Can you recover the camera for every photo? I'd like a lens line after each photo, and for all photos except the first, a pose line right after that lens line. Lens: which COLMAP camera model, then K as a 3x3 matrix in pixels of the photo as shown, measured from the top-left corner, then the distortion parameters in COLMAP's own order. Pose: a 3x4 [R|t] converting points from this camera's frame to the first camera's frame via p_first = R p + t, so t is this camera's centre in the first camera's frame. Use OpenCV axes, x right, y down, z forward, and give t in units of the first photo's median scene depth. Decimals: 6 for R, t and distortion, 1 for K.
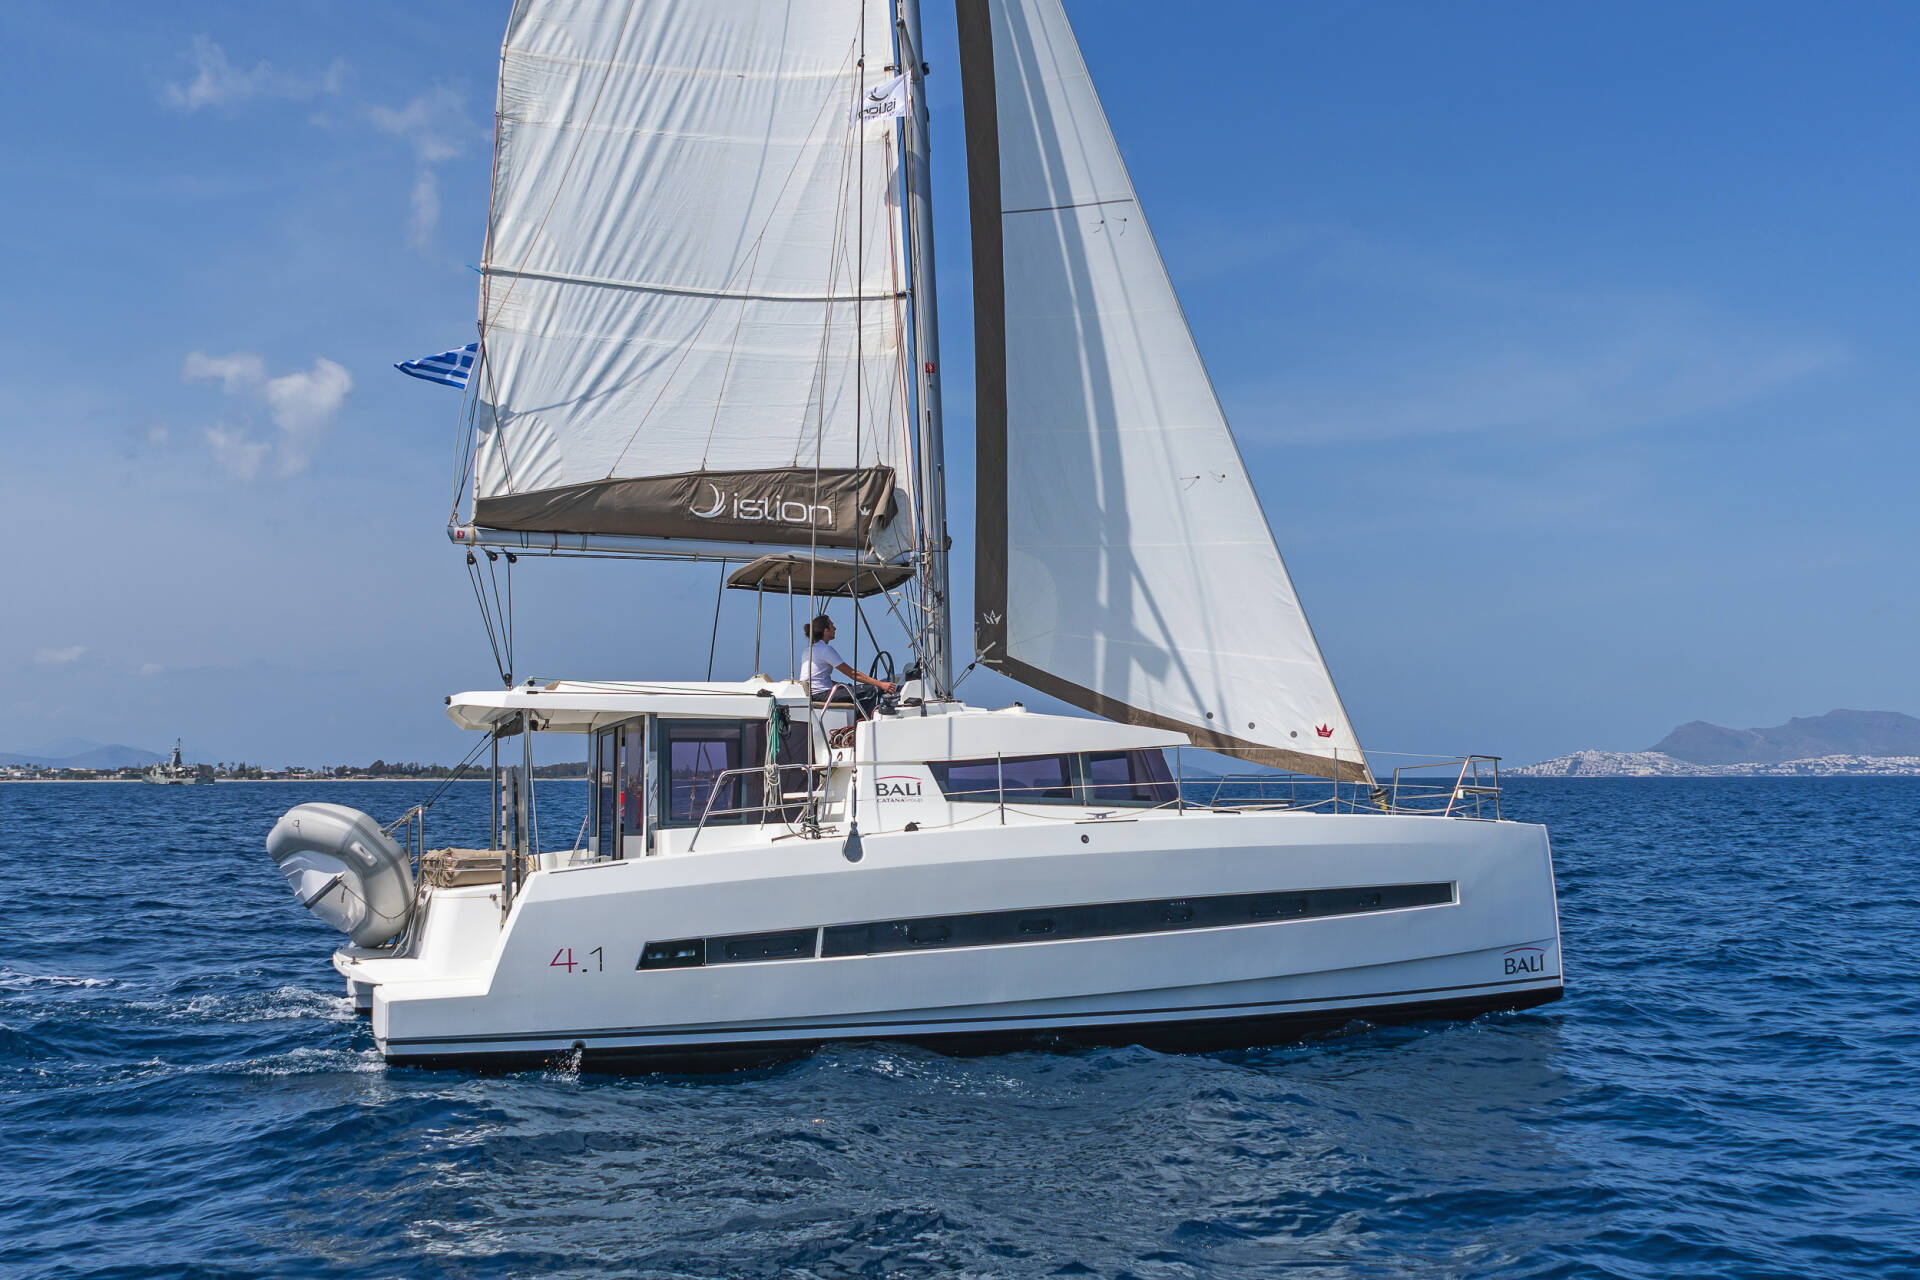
lens RADIAL K [[1834.7, 0, 955.4], [0, 1834.7, 642.2], [0, 0, 1]] dist [-0.008340, 0.003584]
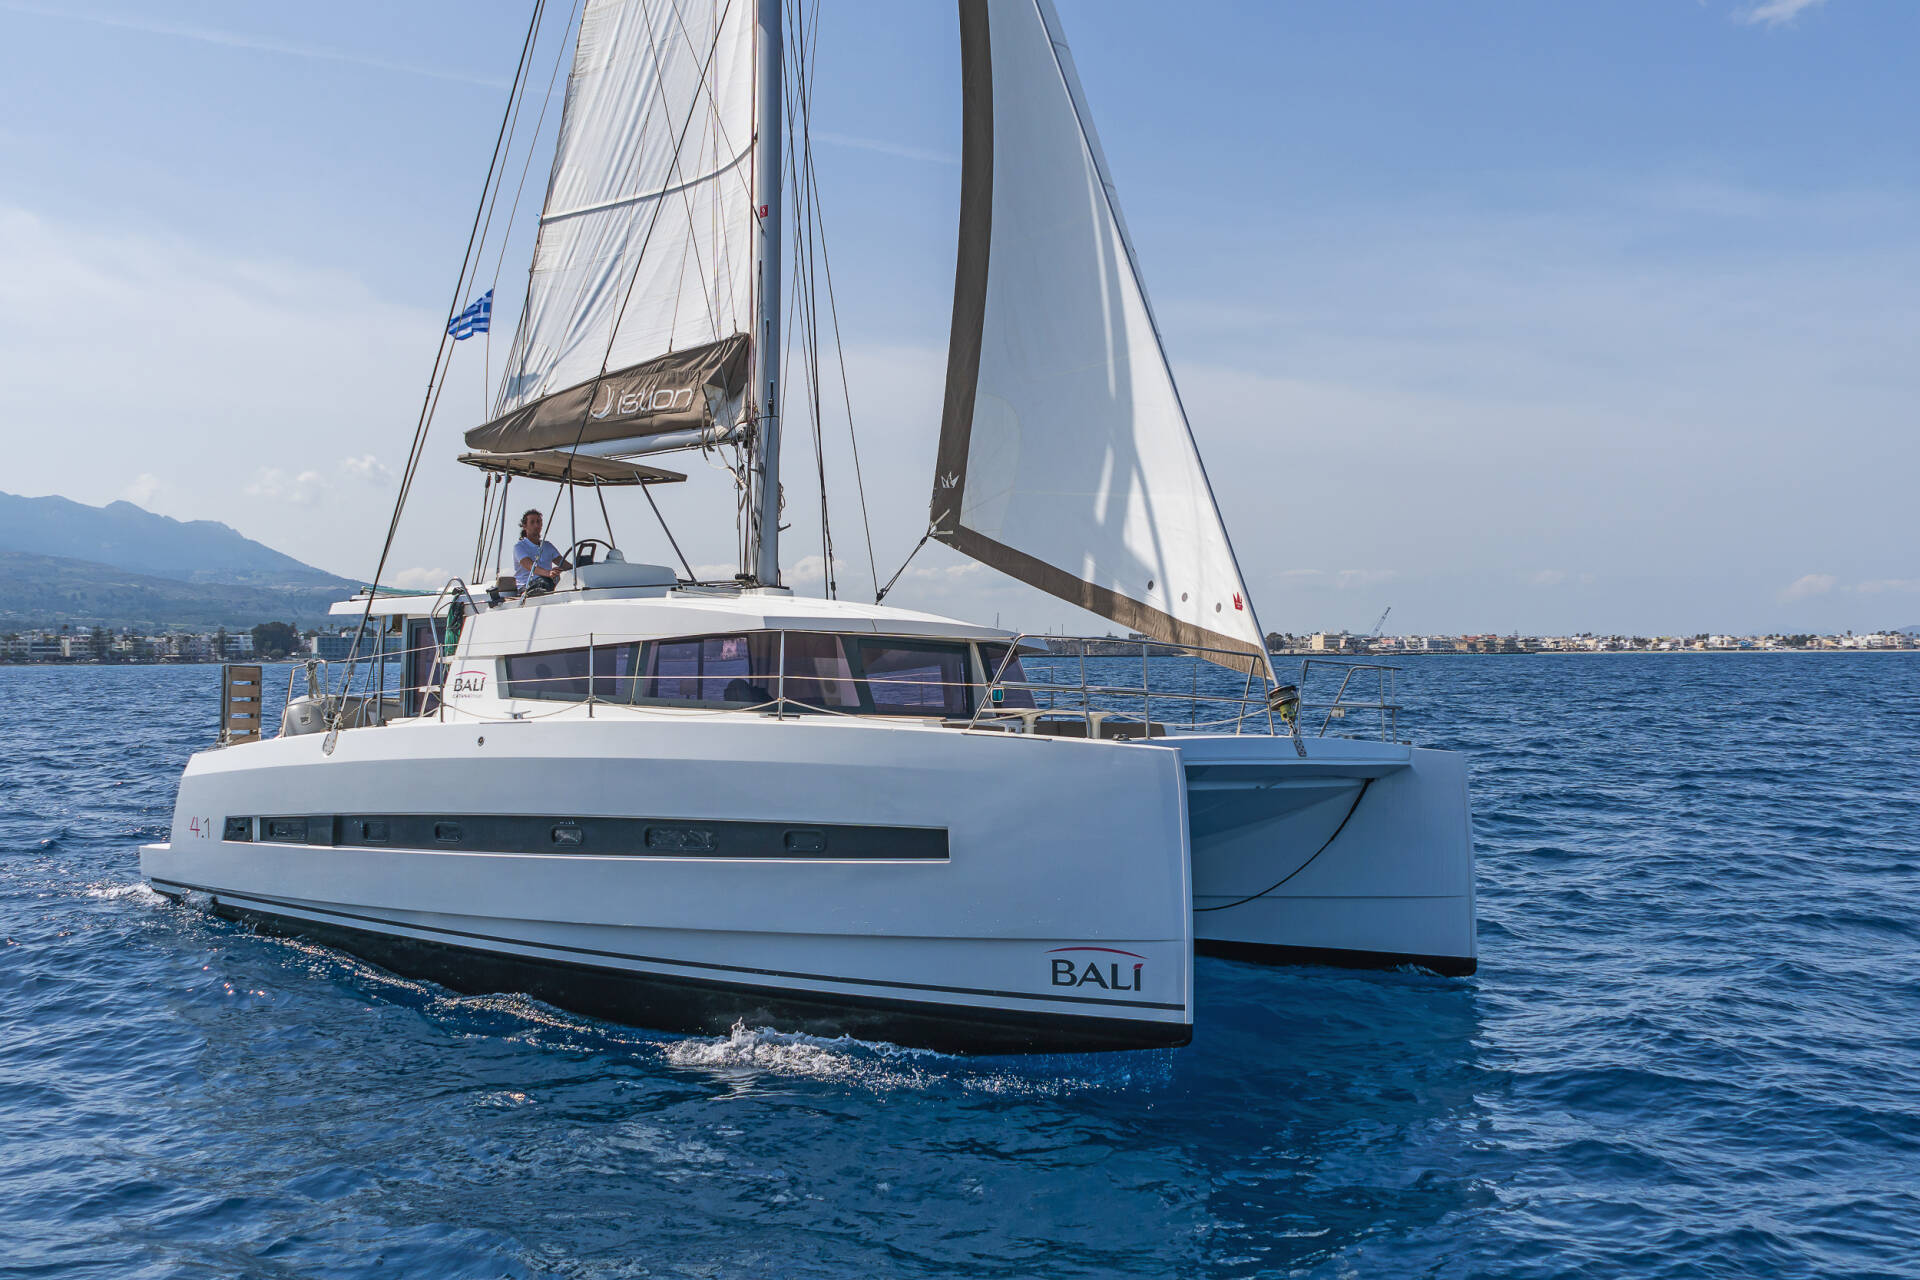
lens RADIAL K [[1736.9, 0, 912.6], [0, 1736.9, 644.8], [0, 0, 1]] dist [0.019335, 0.007284]
pose [[0.498320, -0.015758, -0.866850, 0.790939], [0.062510, 0.997886, 0.017795, 0.051395], [0.864737, -0.063054, 0.498252, 0.667781]]
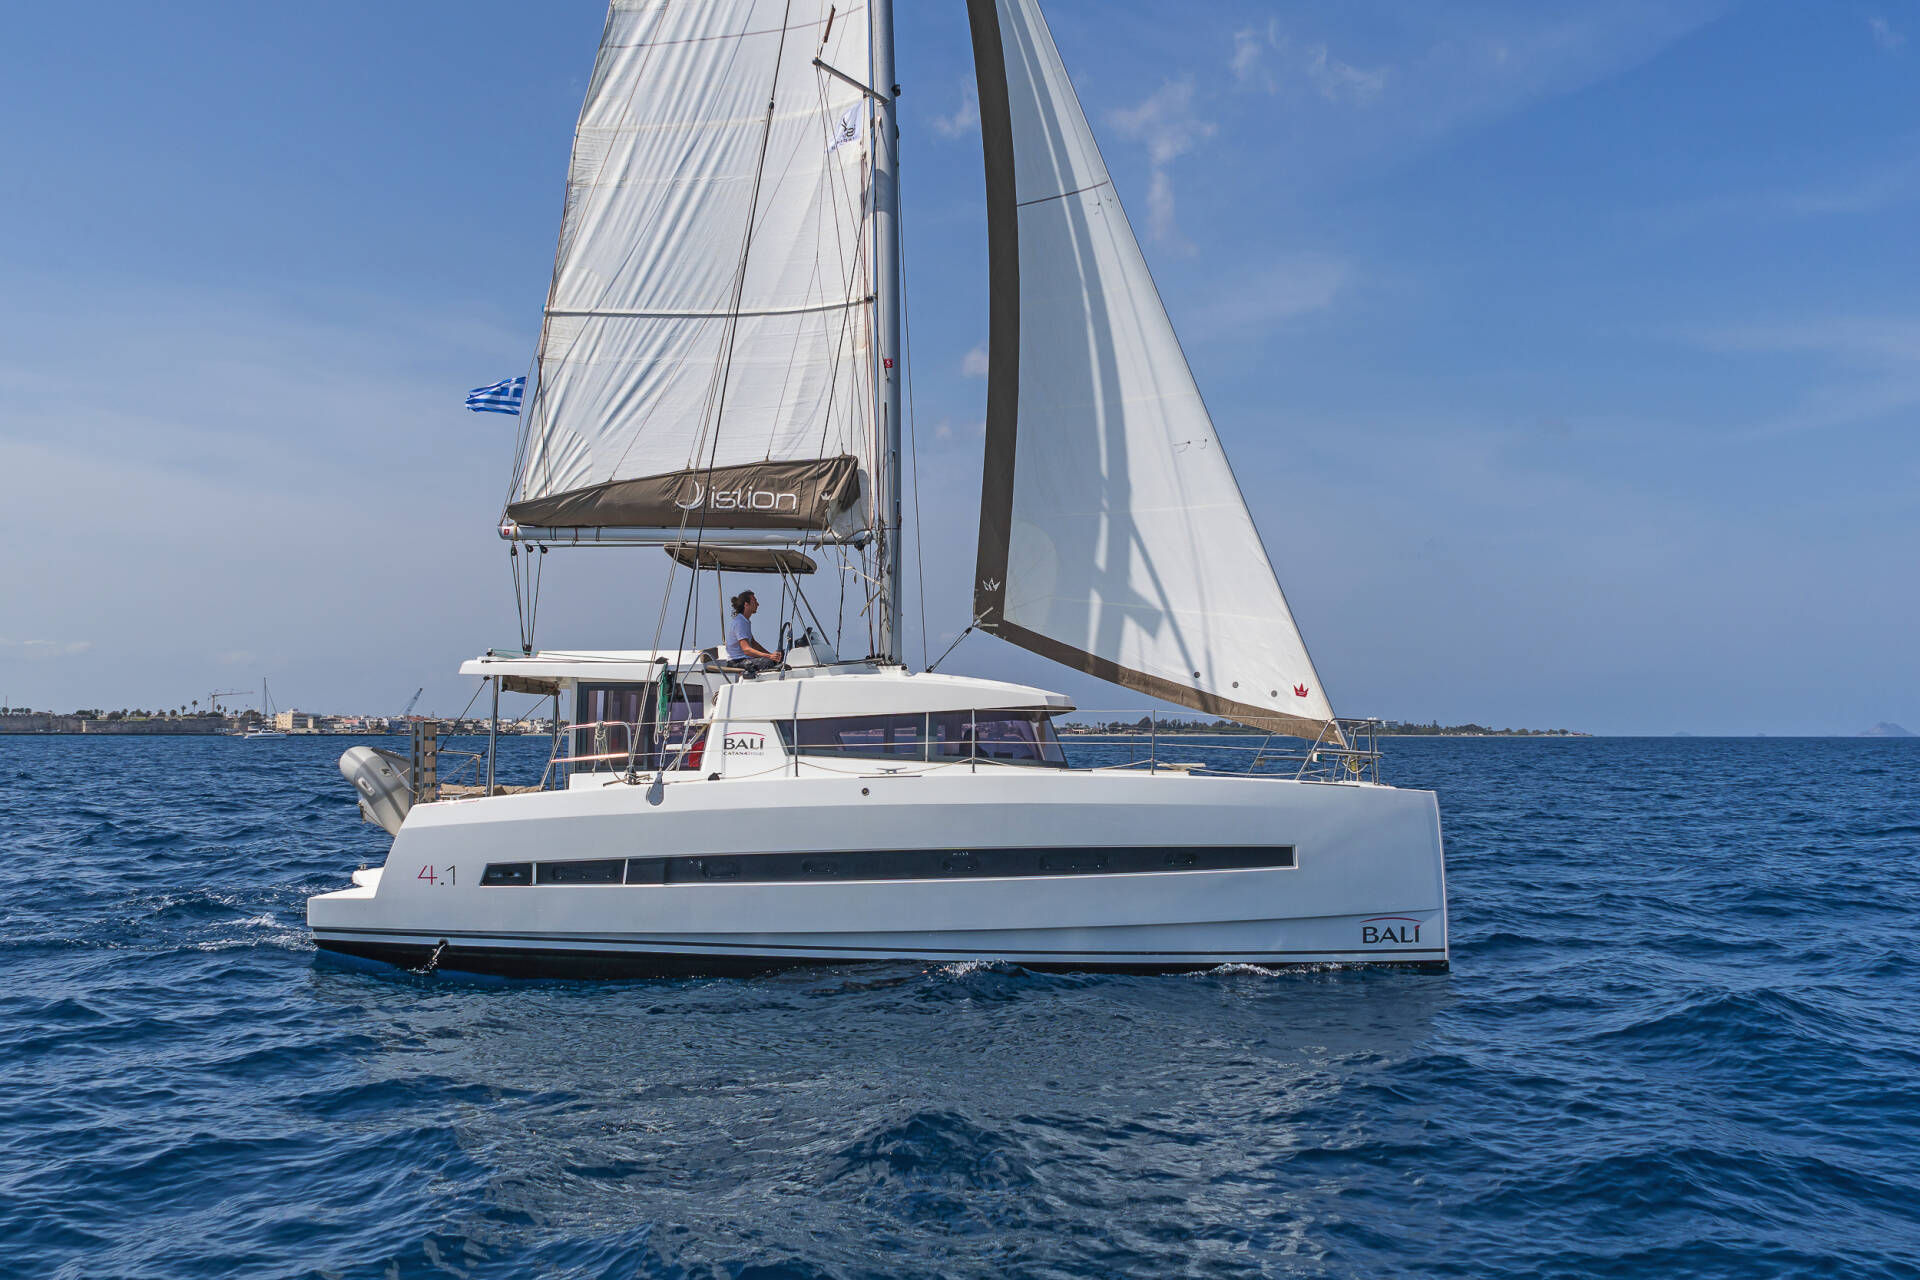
lens RADIAL K [[1802.3, 0, 909.3], [0, 1802.3, 607.2], [0, 0, 1]] dist [-0.003931, 0.000758]
pose [[0.888776, -0.016481, -0.458046, 0.522053], [0.023442, 0.999680, 0.009516, -0.012714], [0.457742, -0.019195, 0.888878, 0.035667]]
